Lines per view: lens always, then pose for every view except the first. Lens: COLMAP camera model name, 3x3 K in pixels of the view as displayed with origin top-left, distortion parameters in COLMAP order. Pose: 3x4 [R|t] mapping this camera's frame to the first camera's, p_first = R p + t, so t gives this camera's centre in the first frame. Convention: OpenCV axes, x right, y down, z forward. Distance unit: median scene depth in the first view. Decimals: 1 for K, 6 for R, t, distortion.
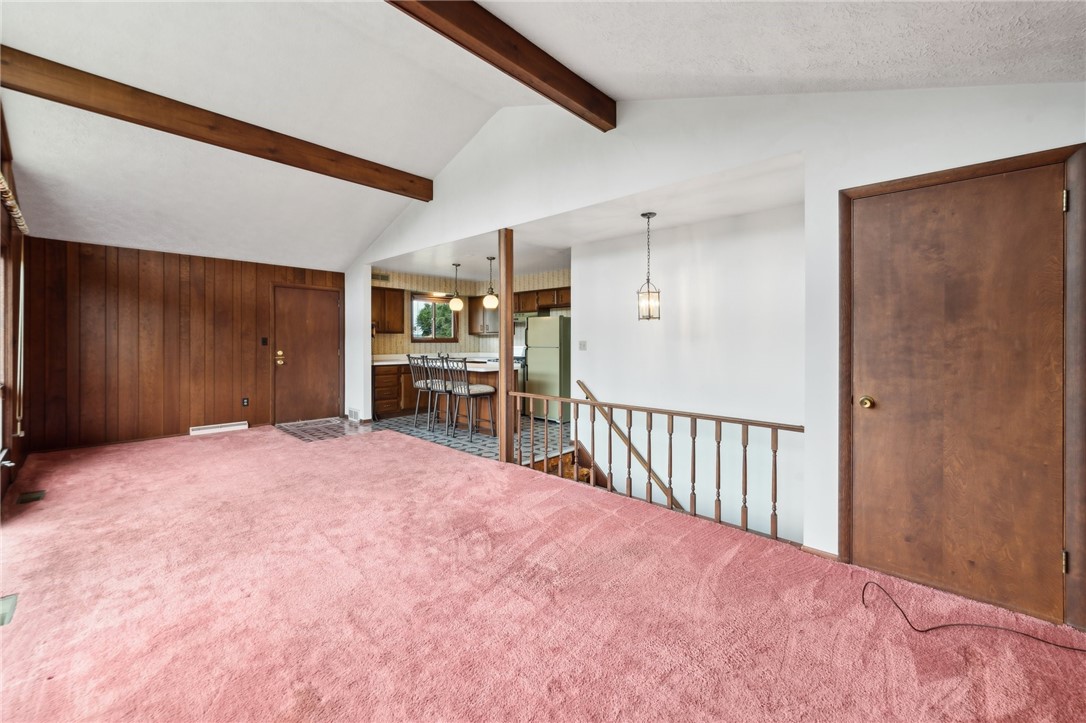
lens RADIAL K [[435.5, 0, 547.0], [0, 435.5, 340.8], [0, 0, 1]] dist [-0.011524, 0.004486]
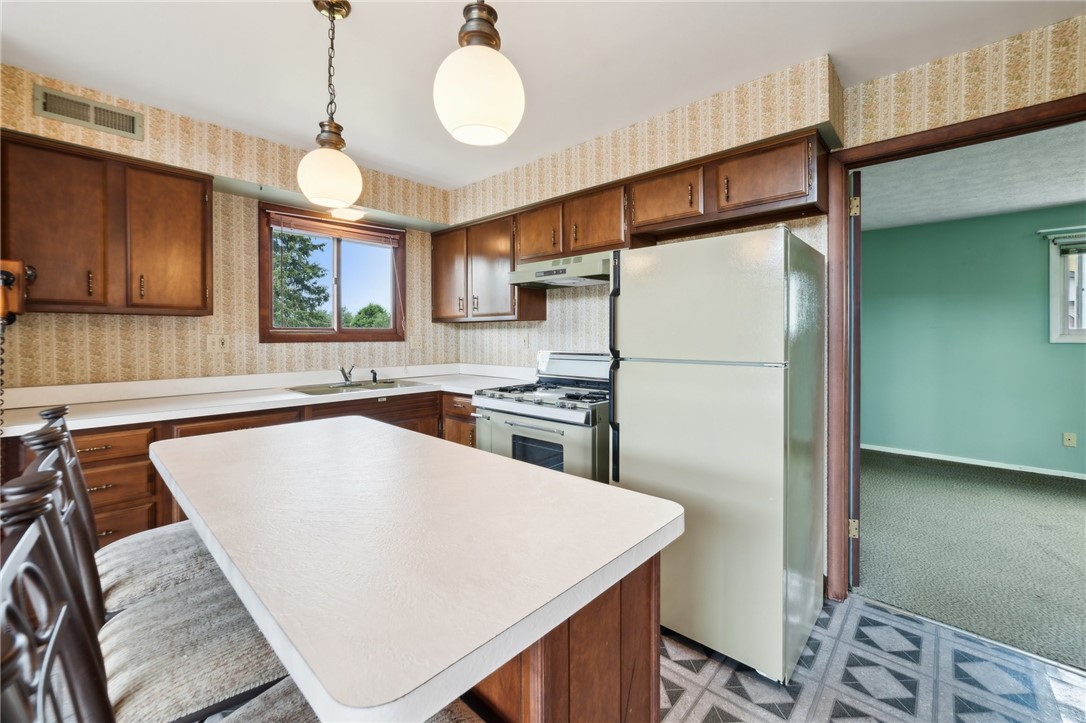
lens RADIAL K [[435.5, 0, 547.0], [0, 435.5, 340.8], [0, 0, 1]] dist [-0.011524, 0.004486]
pose [[0.999873, -0.005390, 0.015030, -0.086788], [0.005244, 0.999939, 0.009754, 0.000869], [-0.015082, -0.009674, 0.999839, 0.666392]]
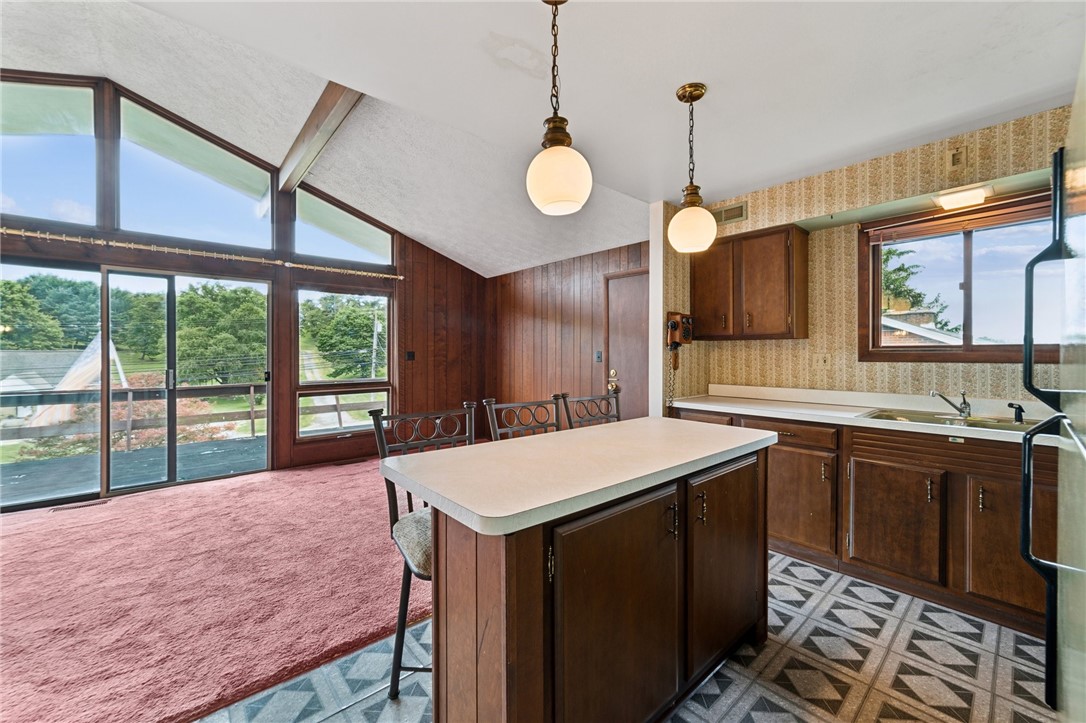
lens RADIAL K [[423.7, 0, 544.1], [0, 423.7, 355.3], [0, 0, 1]] dist [-0.000741, 0.000085]
pose [[-0.091075, -0.001798, -0.995842, 0.067960], [-0.000513, 0.999998, -0.001759, 0.000258], [0.995844, 0.000351, -0.091076, 0.798707]]
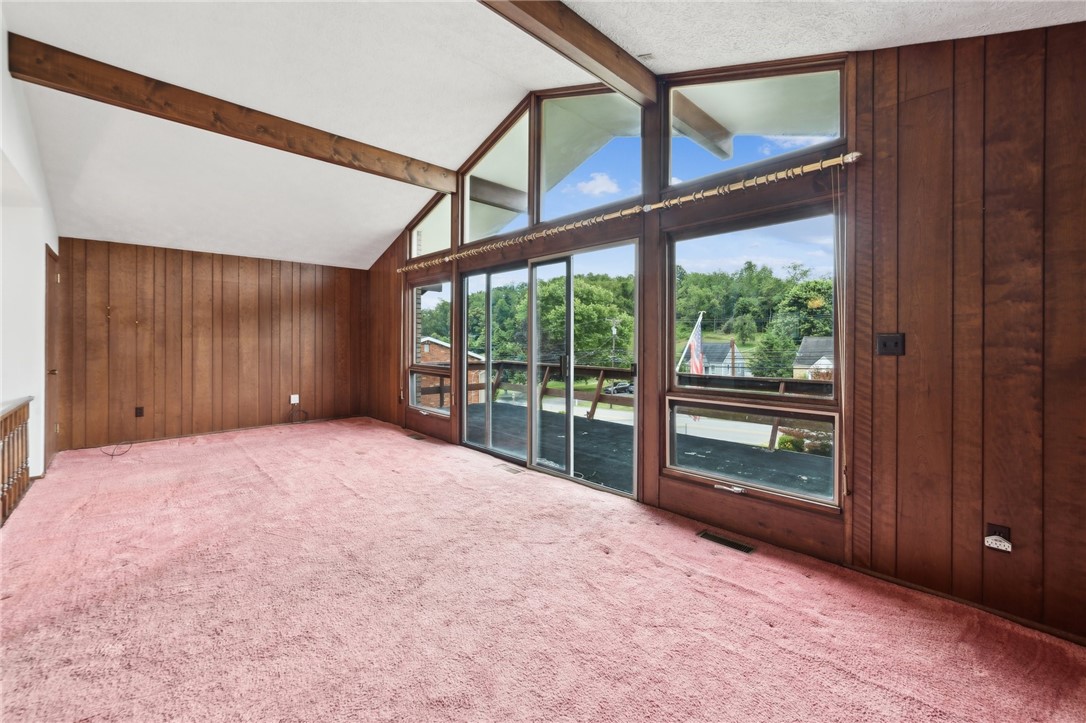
lens RADIAL K [[435.5, 0, 547.0], [0, 435.5, 340.8], [0, 0, 1]] dist [-0.011524, 0.004486]
pose [[-0.999291, -0.005874, 0.037201, -0.093119], [-0.005786, 0.999980, 0.002478, -0.000395], [-0.037214, 0.002261, -0.999305, 0.801477]]
